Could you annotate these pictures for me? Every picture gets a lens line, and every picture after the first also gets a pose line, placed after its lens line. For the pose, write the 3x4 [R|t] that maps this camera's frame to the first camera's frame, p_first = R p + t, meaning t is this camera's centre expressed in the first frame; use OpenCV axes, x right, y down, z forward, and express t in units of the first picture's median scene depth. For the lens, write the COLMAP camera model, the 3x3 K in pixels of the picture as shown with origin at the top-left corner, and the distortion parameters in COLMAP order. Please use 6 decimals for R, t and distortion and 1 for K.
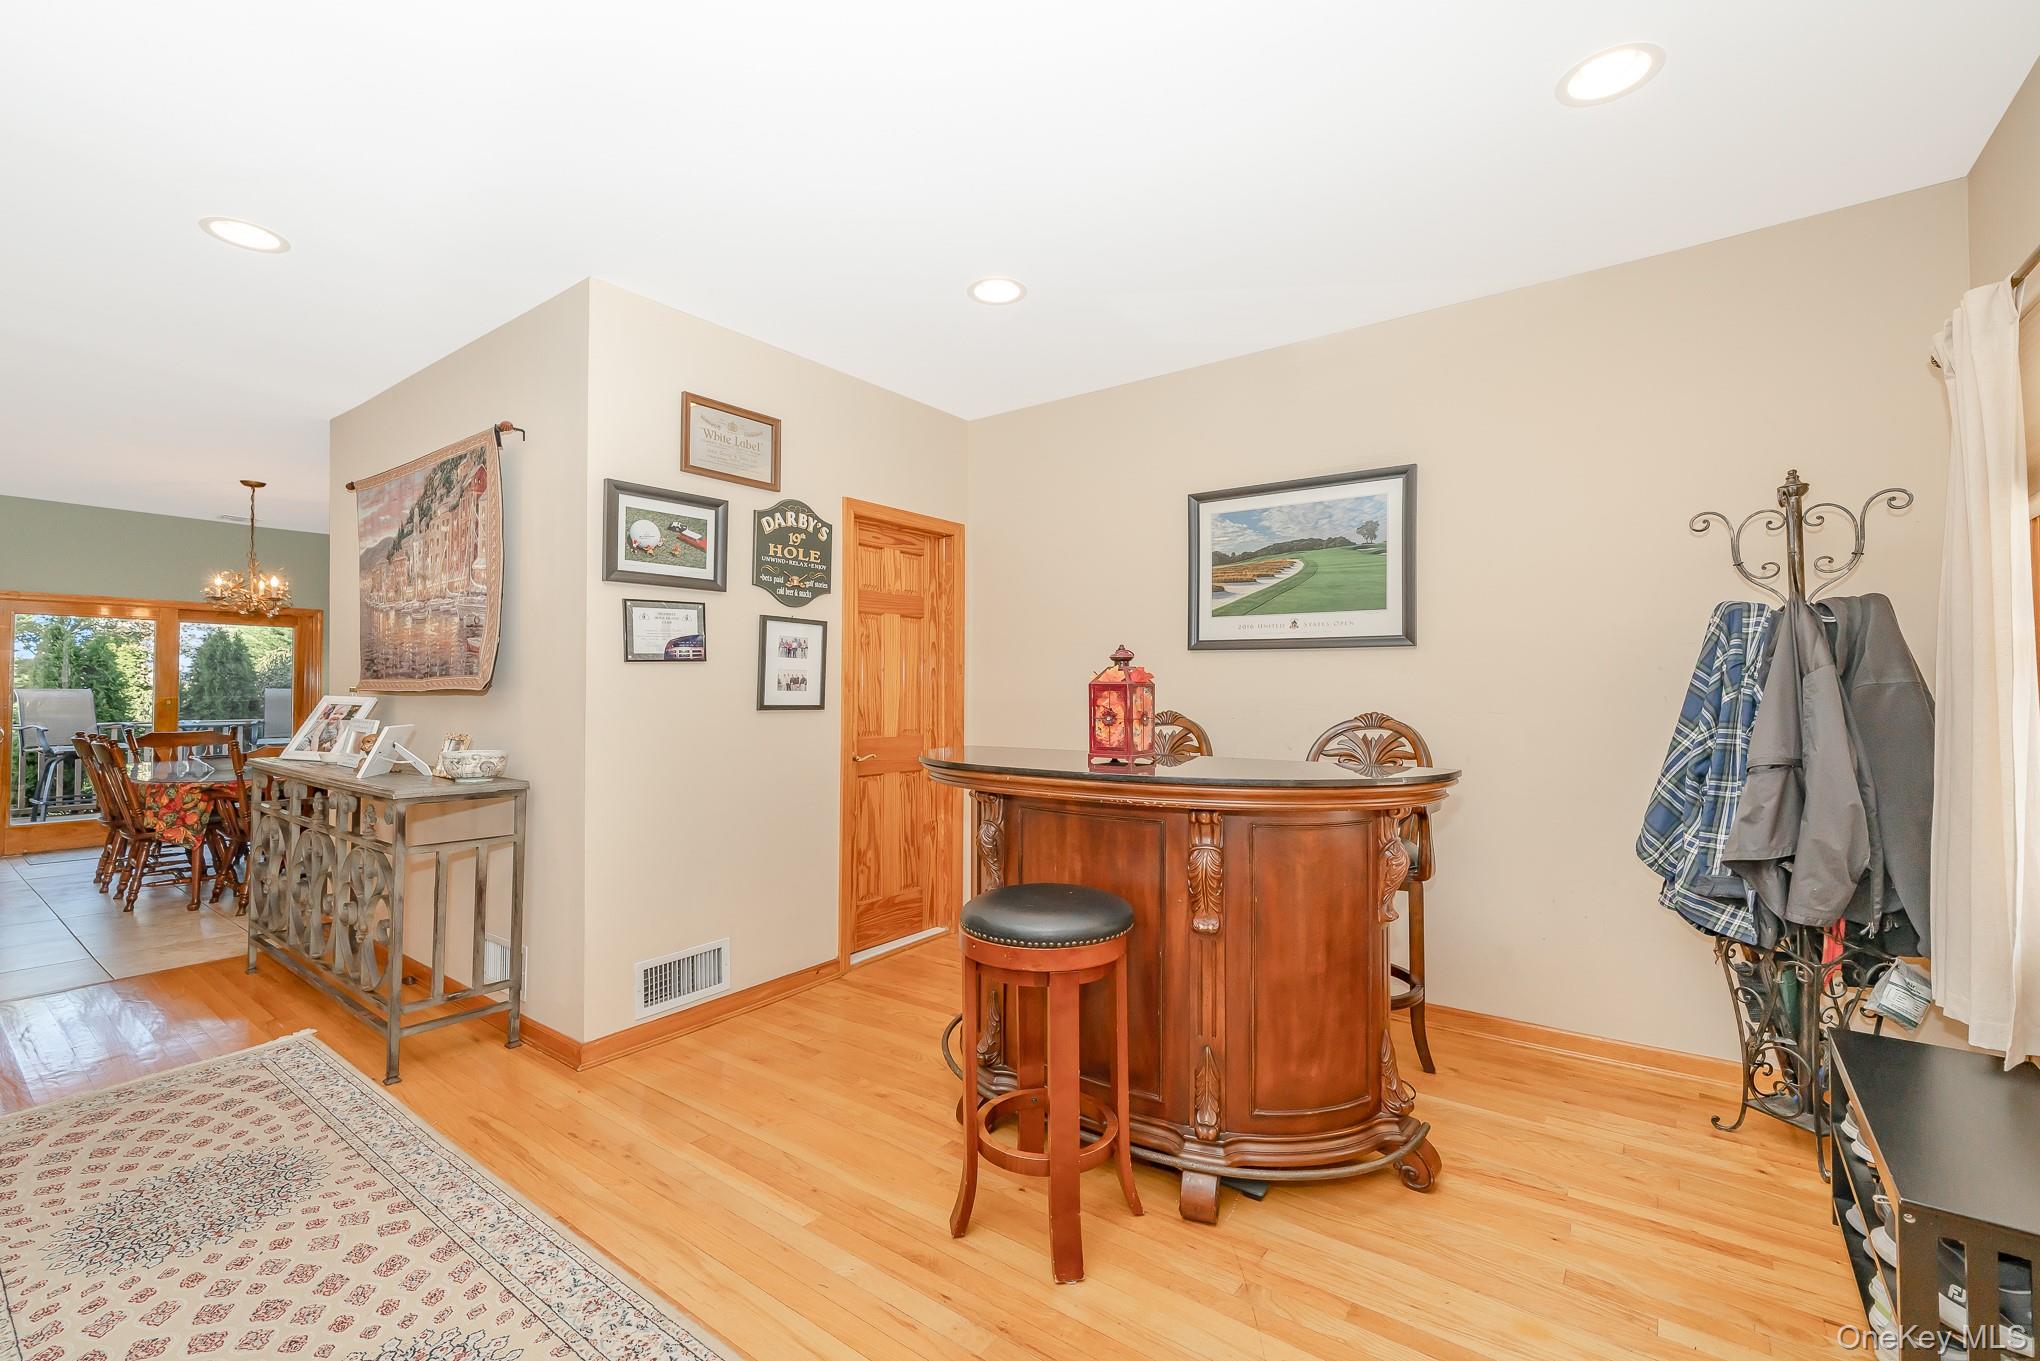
lens RADIAL K [[860.7, 0, 1020.2], [0, 860.7, 680.5], [0, 0, 1]] dist [-0.000332, 0.000642]
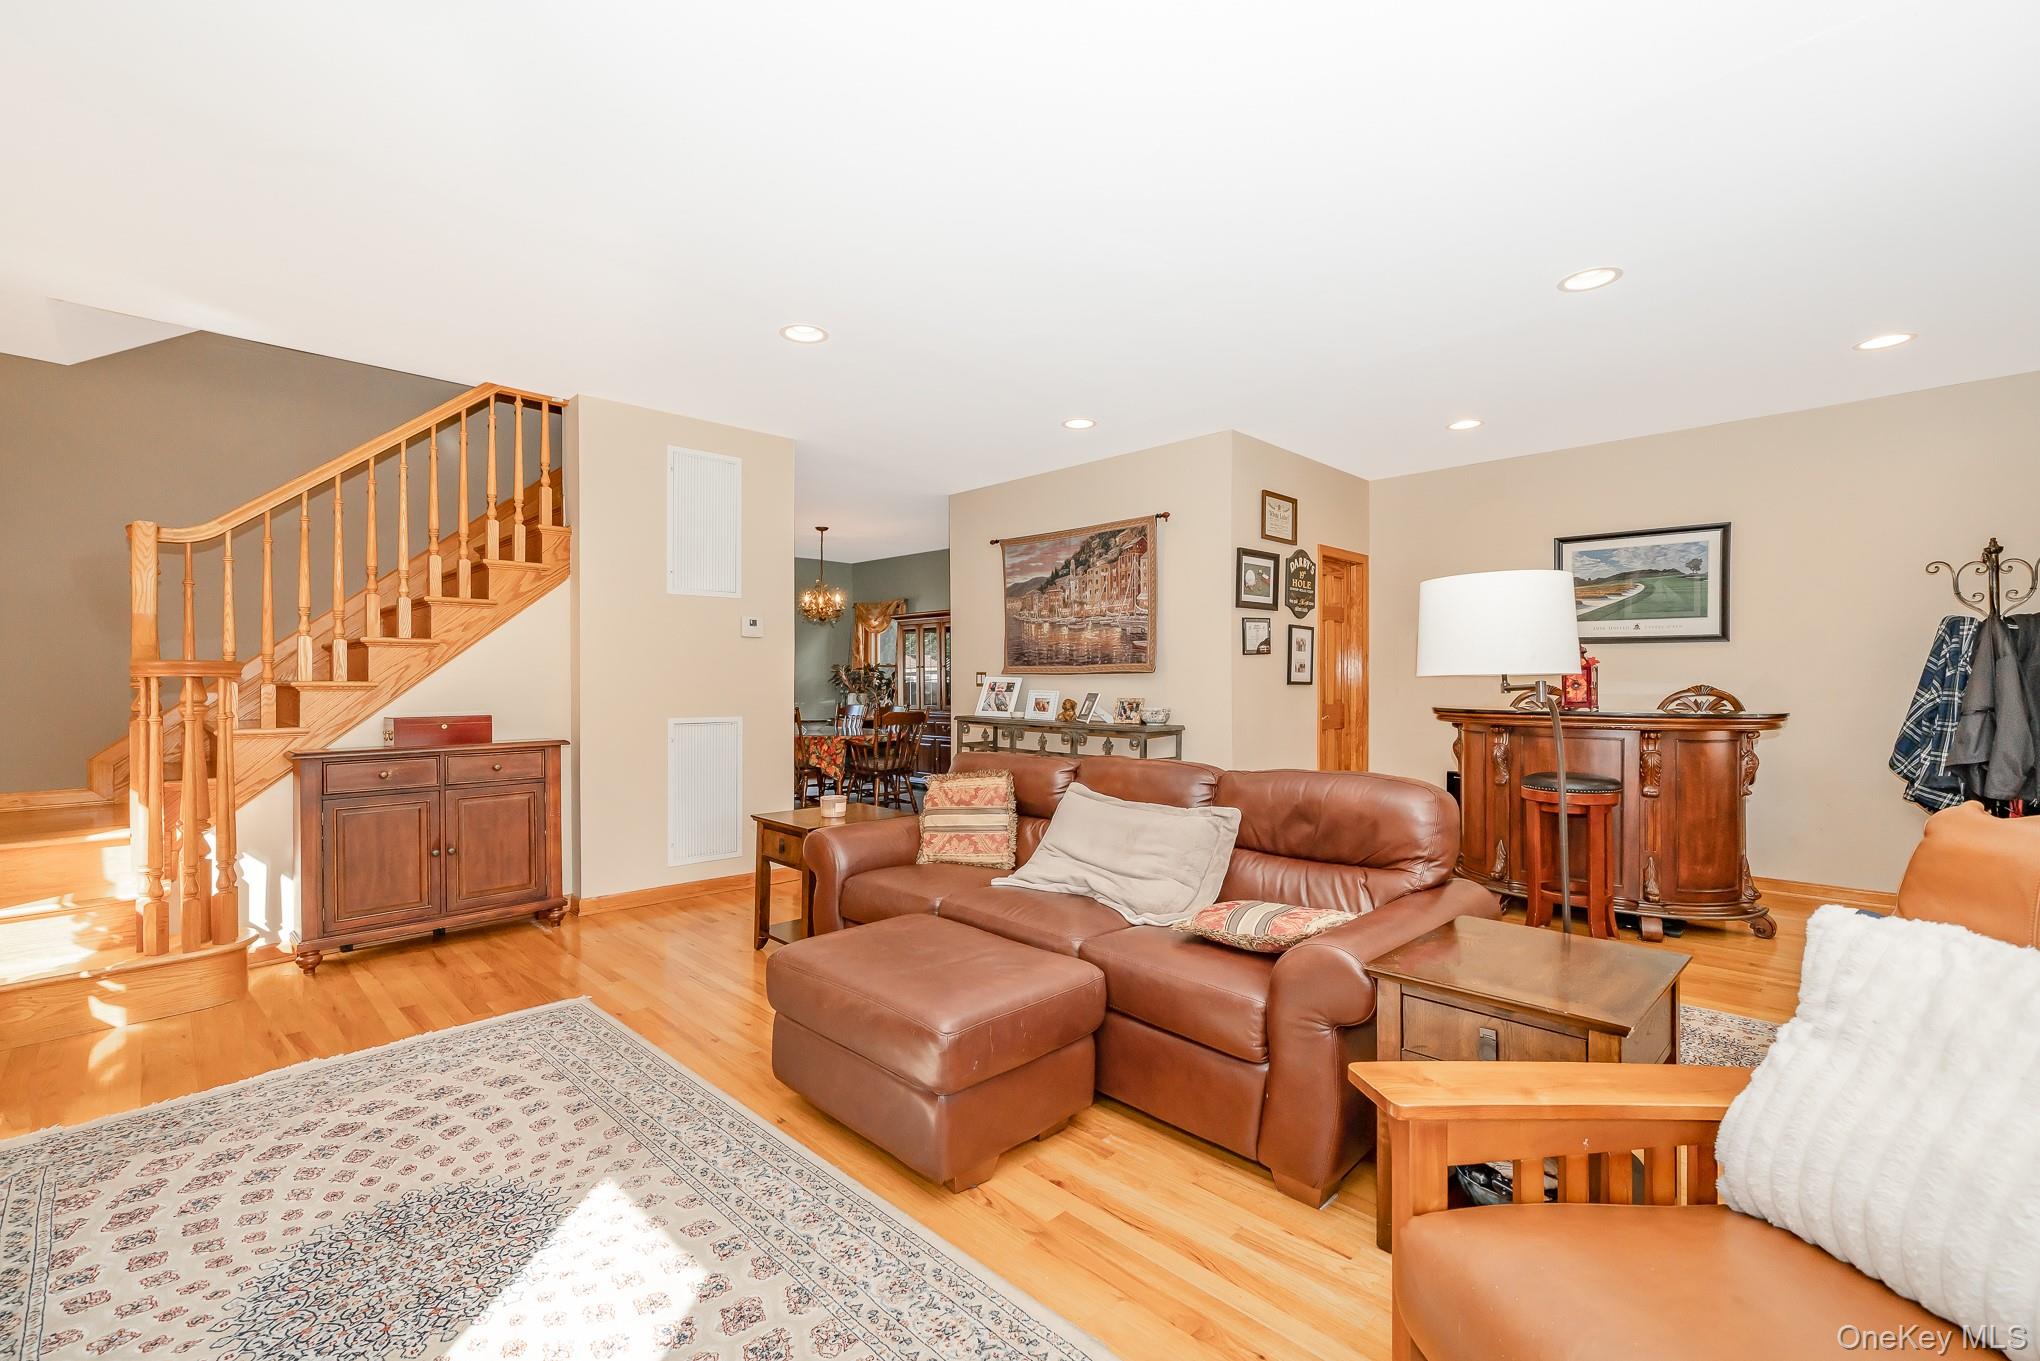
lens RADIAL K [[901.6, 0, 1076.9], [0, 901.6, 682.6], [0, 0, 1]] dist [0.004494, 0.000816]
pose [[0.996491, -0.002686, -0.083654, -0.627356], [0.004087, 0.999854, 0.016572, 0.002015], [0.083597, -0.016856, 0.996357, -0.779703]]
